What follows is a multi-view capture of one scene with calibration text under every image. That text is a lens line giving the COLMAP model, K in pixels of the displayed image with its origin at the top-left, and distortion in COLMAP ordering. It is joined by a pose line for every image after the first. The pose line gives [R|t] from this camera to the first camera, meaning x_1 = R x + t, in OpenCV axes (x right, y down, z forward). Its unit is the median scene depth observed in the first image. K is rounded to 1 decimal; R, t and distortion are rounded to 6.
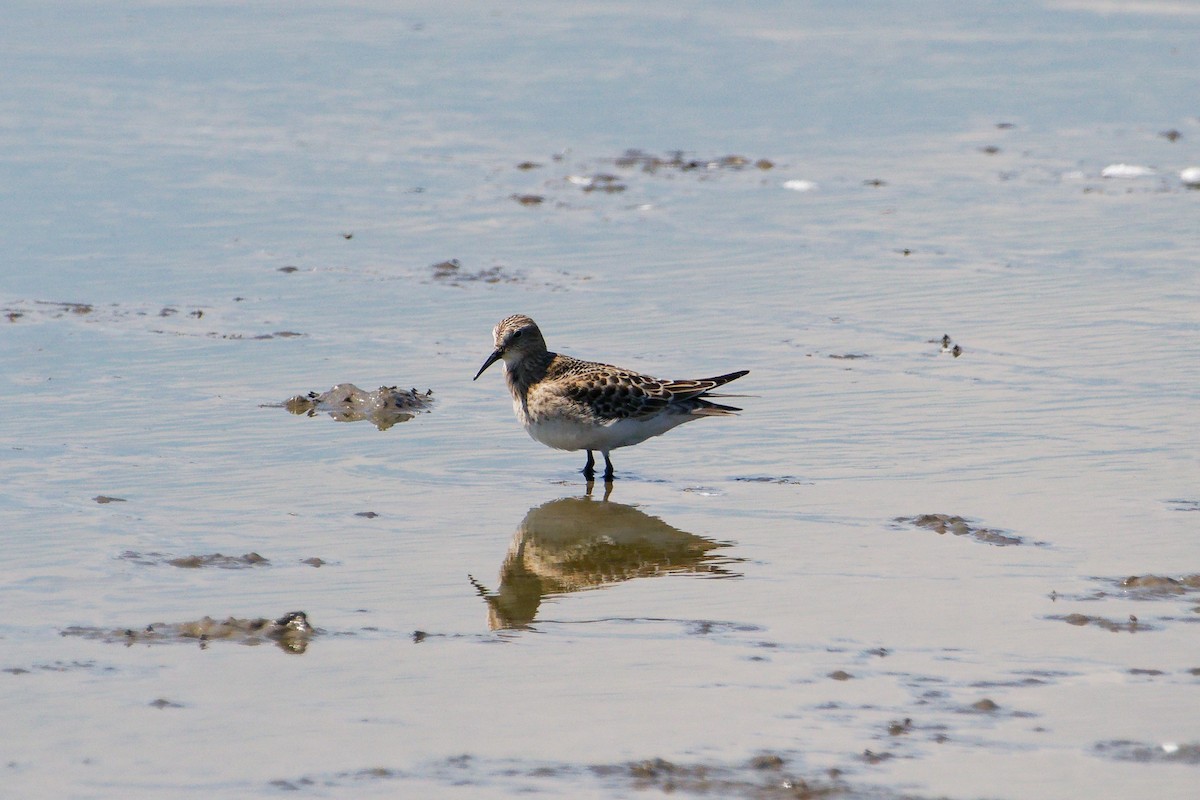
lens RADIAL K [[5230.0, 0, 600.0], [0, 5230.0, 400.0], [0, 0, 1]] dist [0.059423, -1.806622]
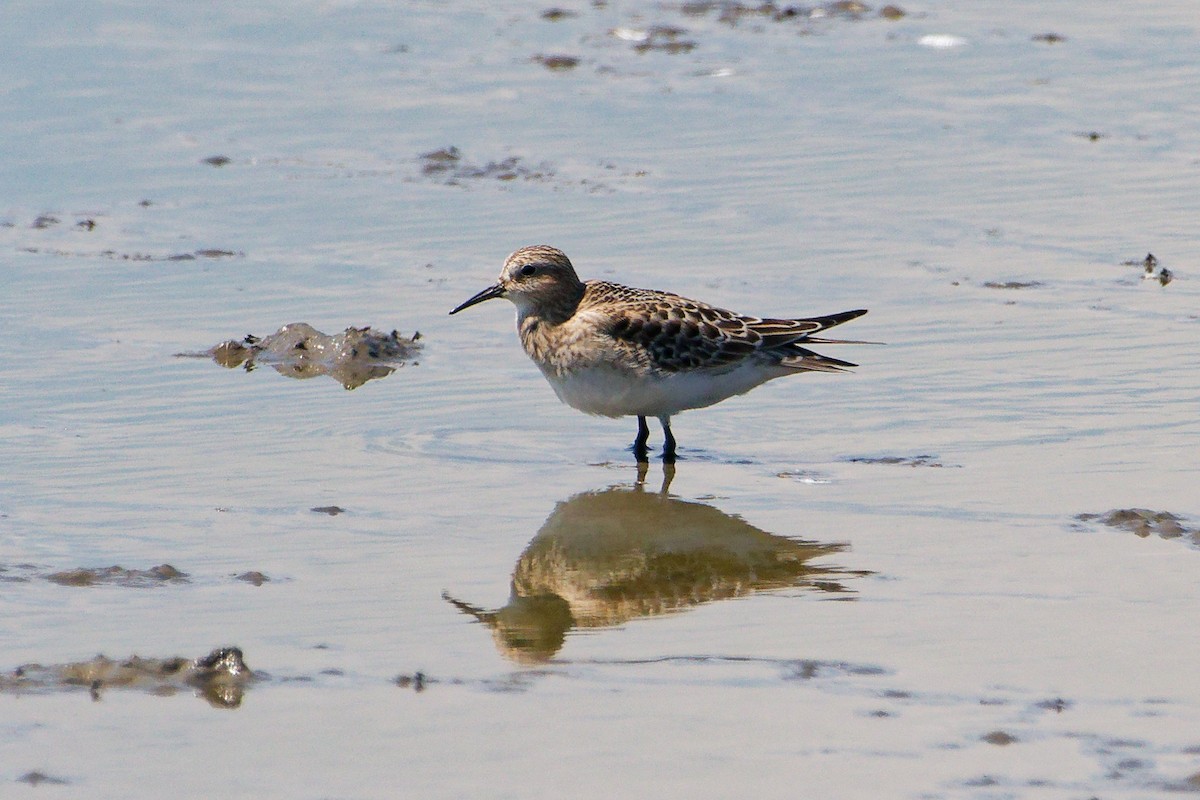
lens RADIAL K [[5230.0, 0, 600.0], [0, 5230.0, 400.0], [0, 0, 1]] dist [0.059423, -1.806622]
pose [[0.999926, 0.000366, -0.012155, 0.000682], [-0.000062, 0.999688, 0.024992, -0.010442], [0.012160, -0.024990, 0.999614, 0.295495]]
